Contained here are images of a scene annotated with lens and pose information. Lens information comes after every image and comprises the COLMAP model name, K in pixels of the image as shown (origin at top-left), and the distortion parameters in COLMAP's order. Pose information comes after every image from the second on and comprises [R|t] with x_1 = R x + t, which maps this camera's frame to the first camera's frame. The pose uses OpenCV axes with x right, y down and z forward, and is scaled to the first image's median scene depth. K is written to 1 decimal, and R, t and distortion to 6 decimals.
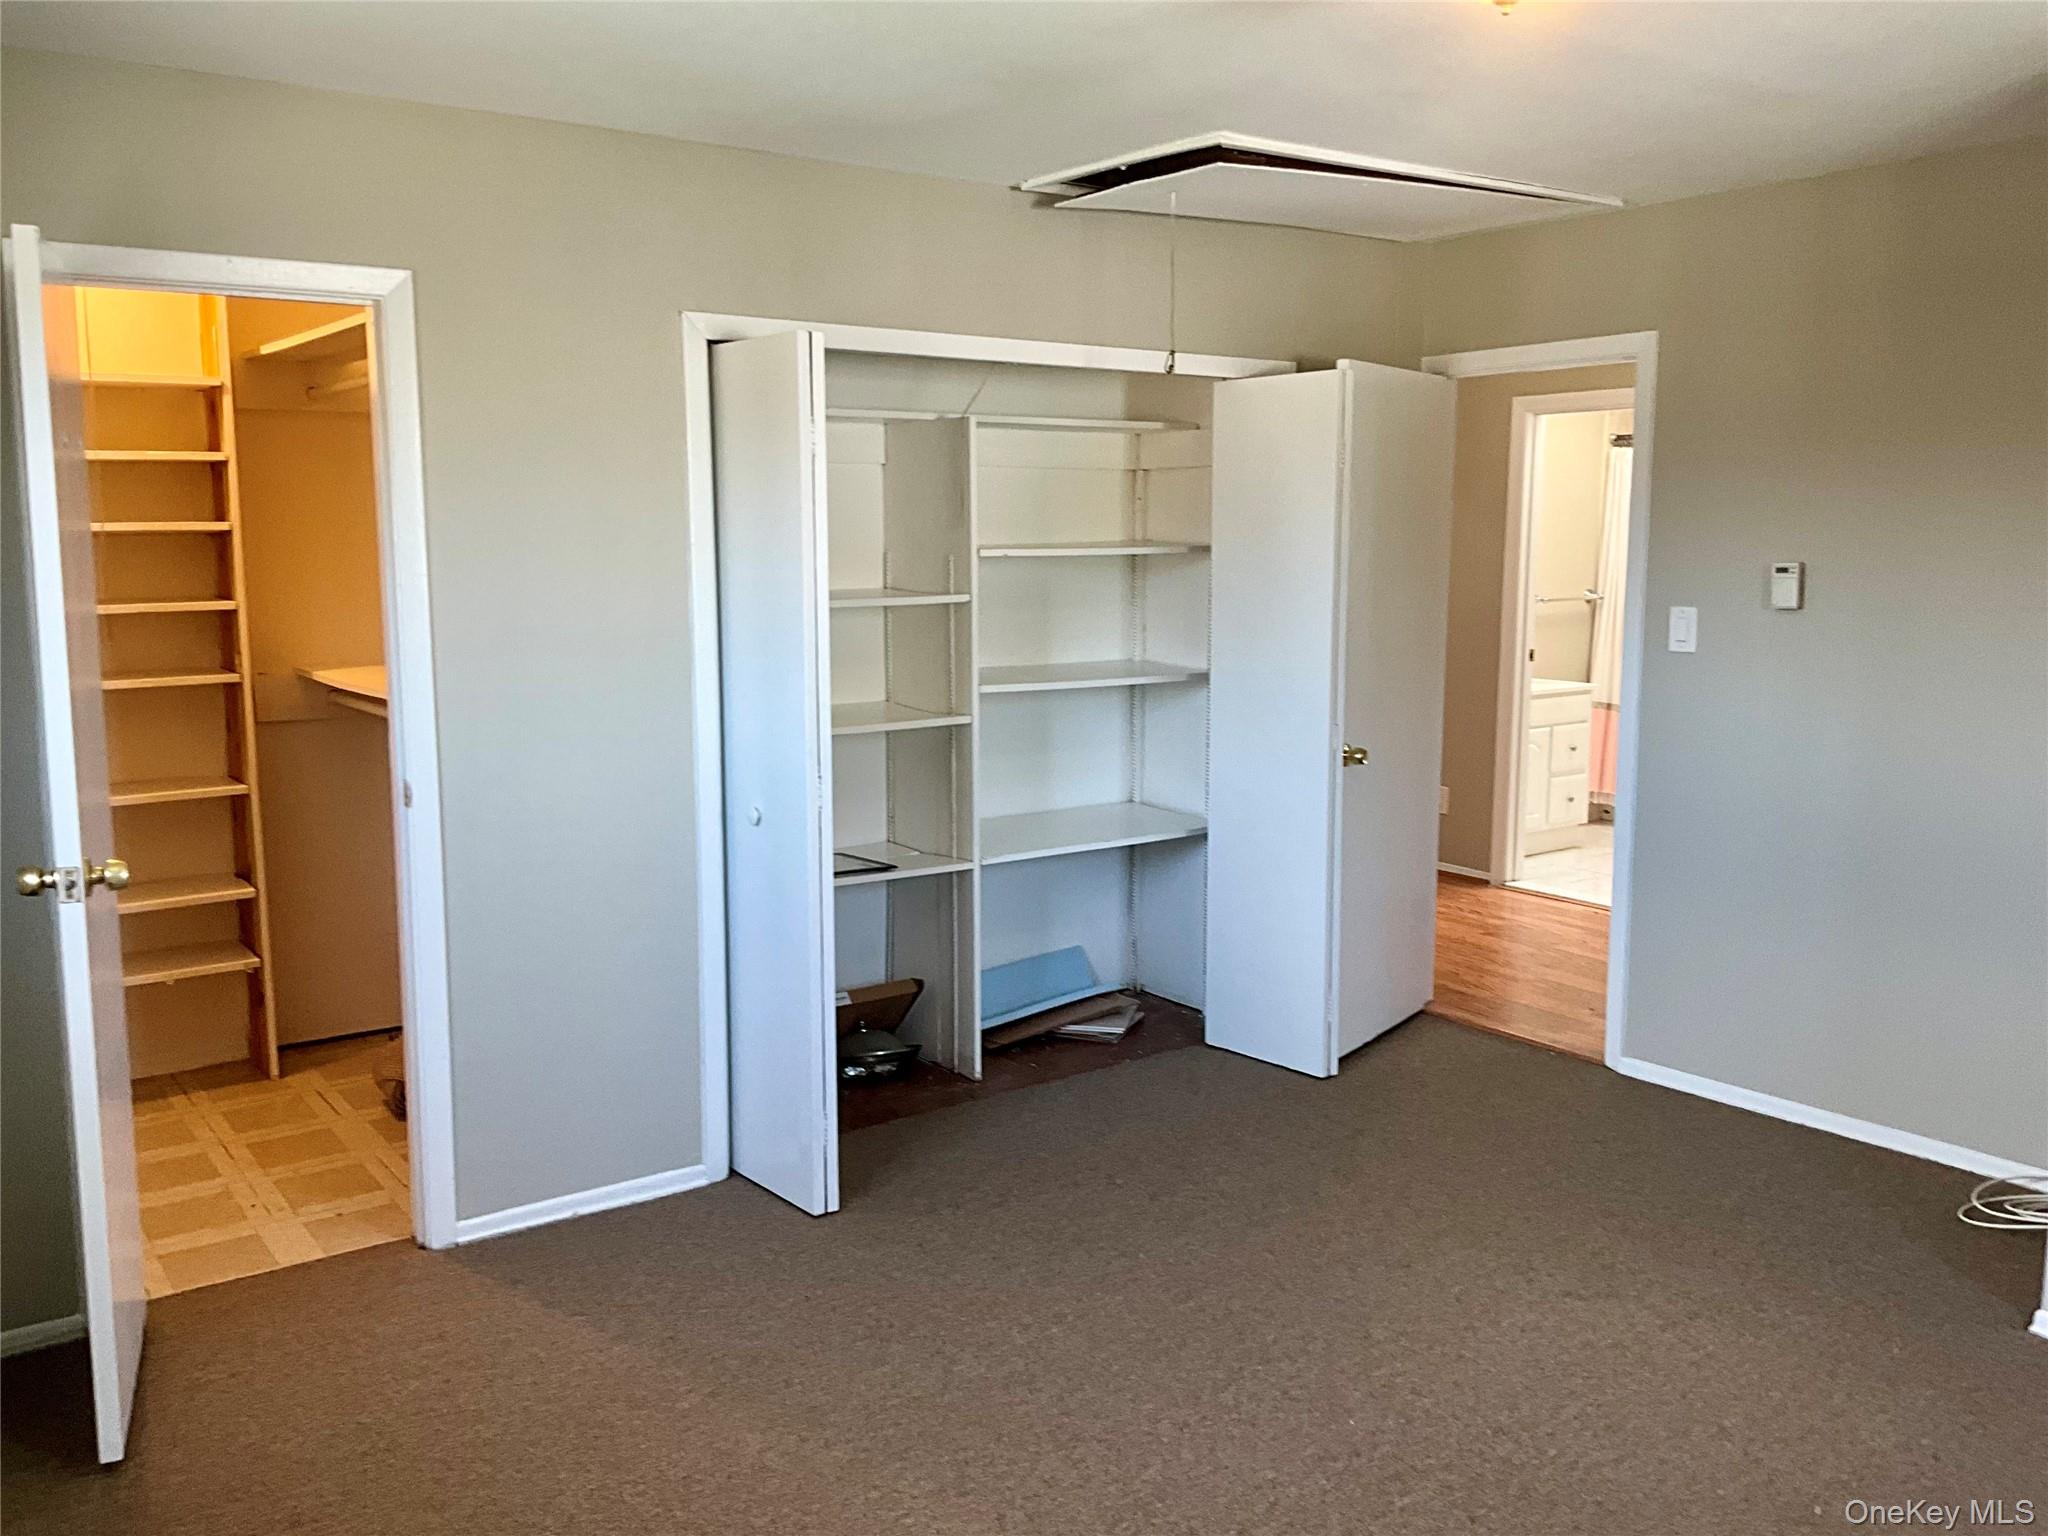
lens RADIAL K [[1703.9, 0, 1024.0], [0, 1703.9, 768.0], [0, 0, 1]] dist [0.130682, -0.270647]
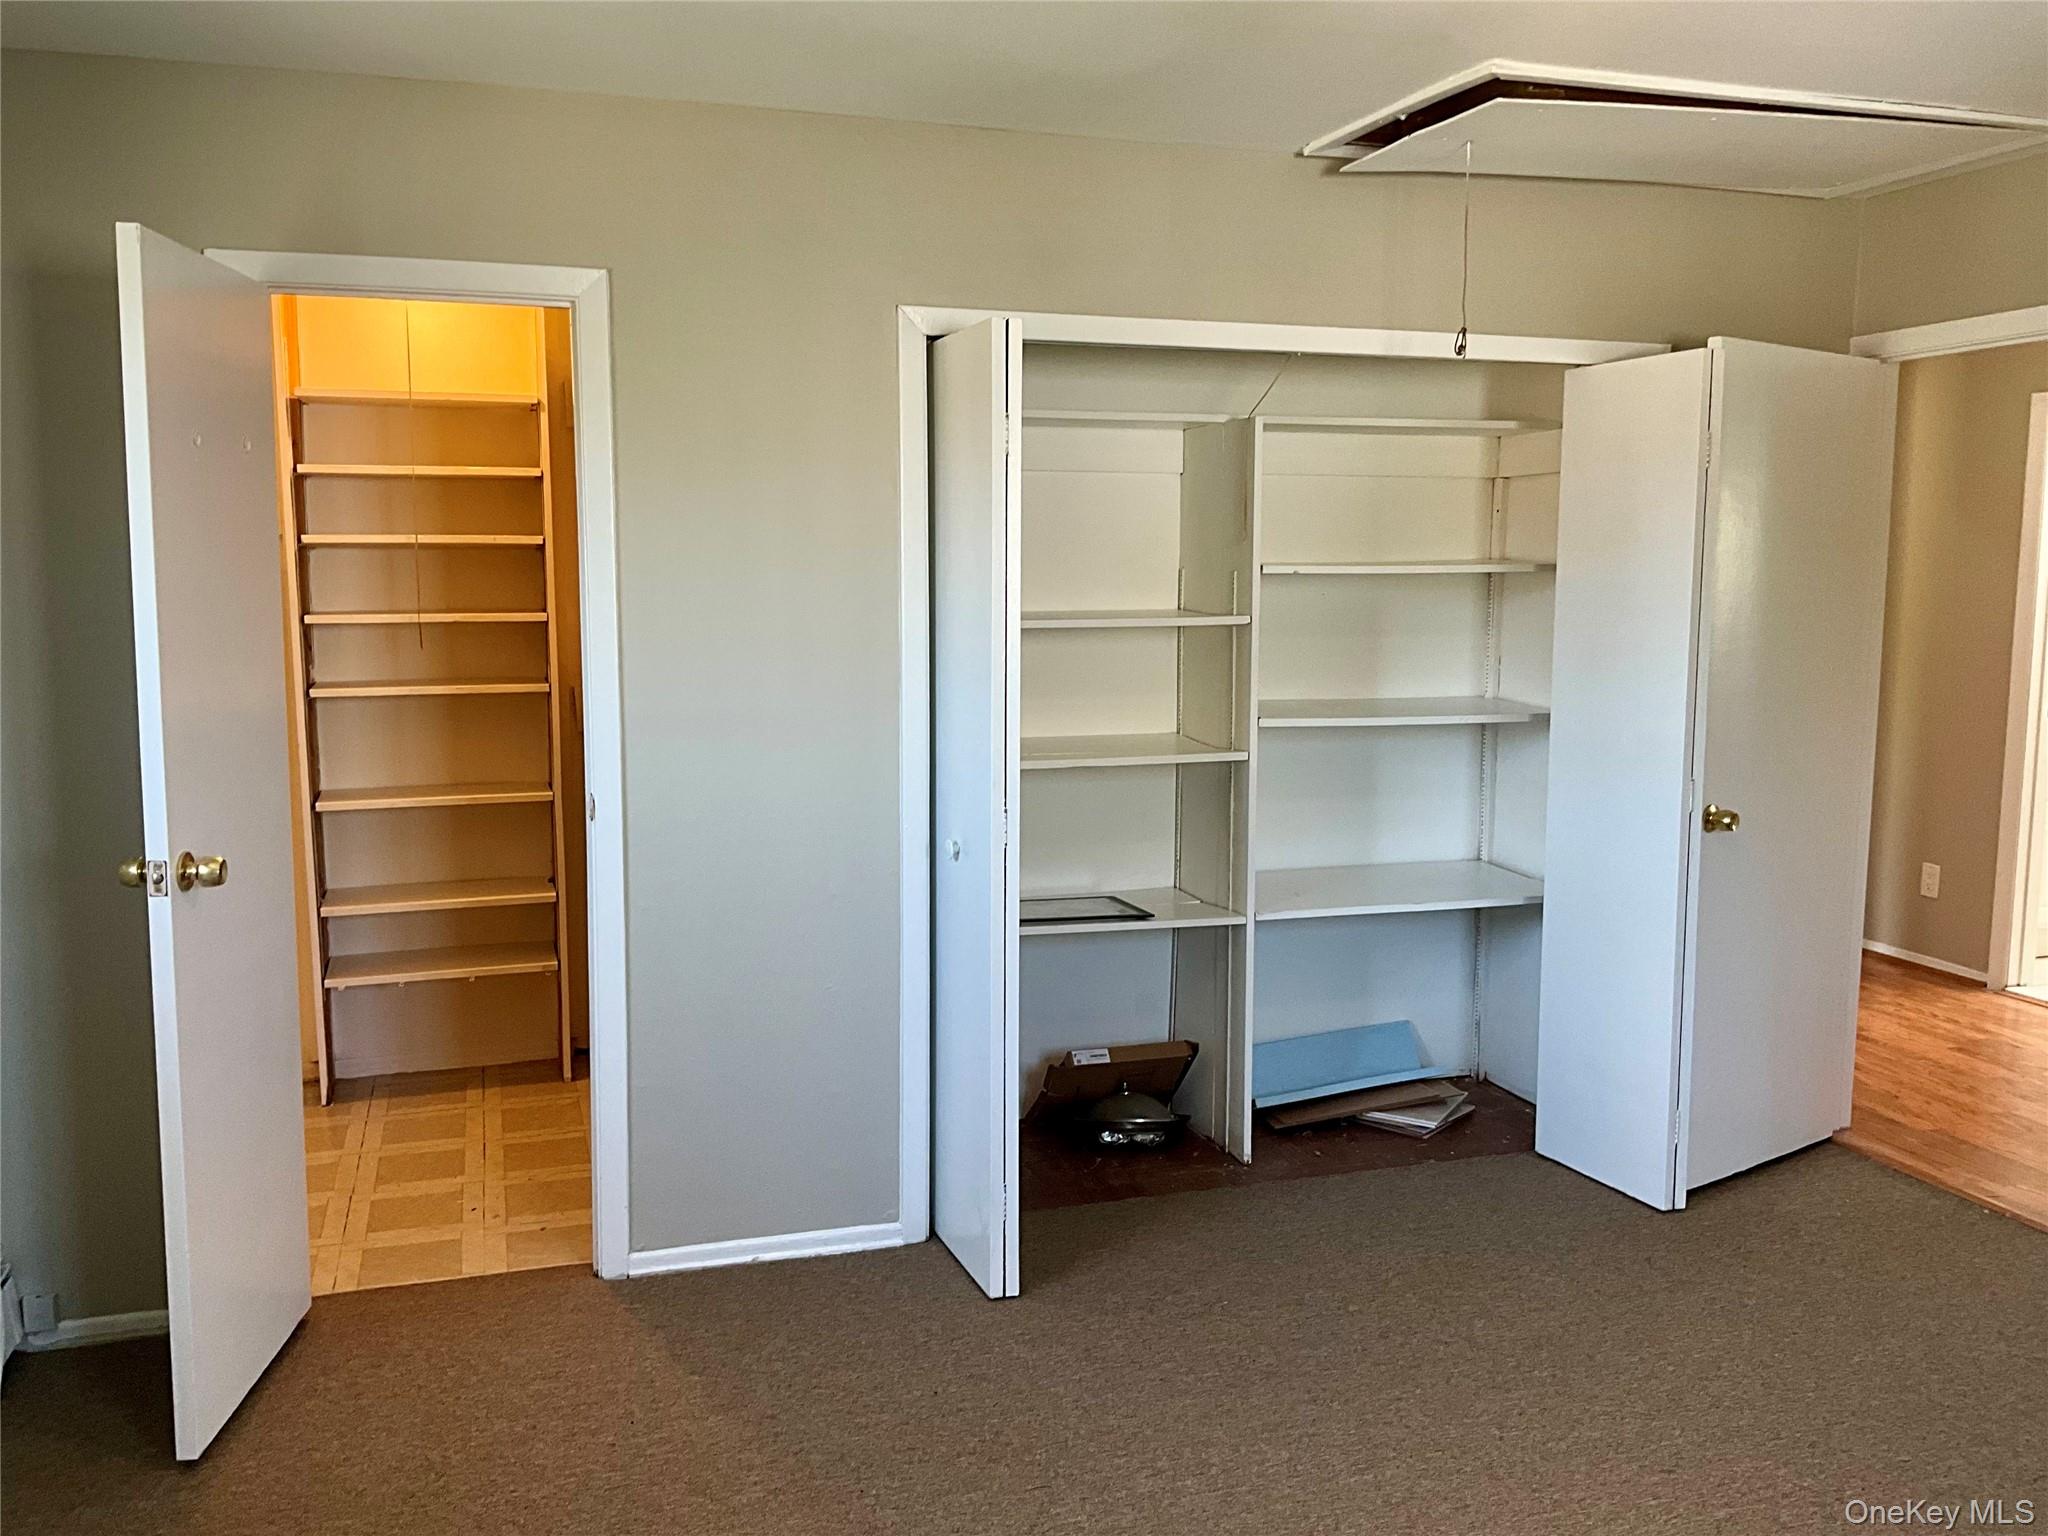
lens RADIAL K [[1703.9, 0, 1024.0], [0, 1703.9, 768.0], [0, 0, 1]] dist [0.130682, -0.270647]
pose [[0.949163, 0.042581, -0.311890, 0.133194], [-0.049219, 0.998698, -0.013438, -0.004500], [0.310912, 0.028105, 0.950023, 0.114230]]
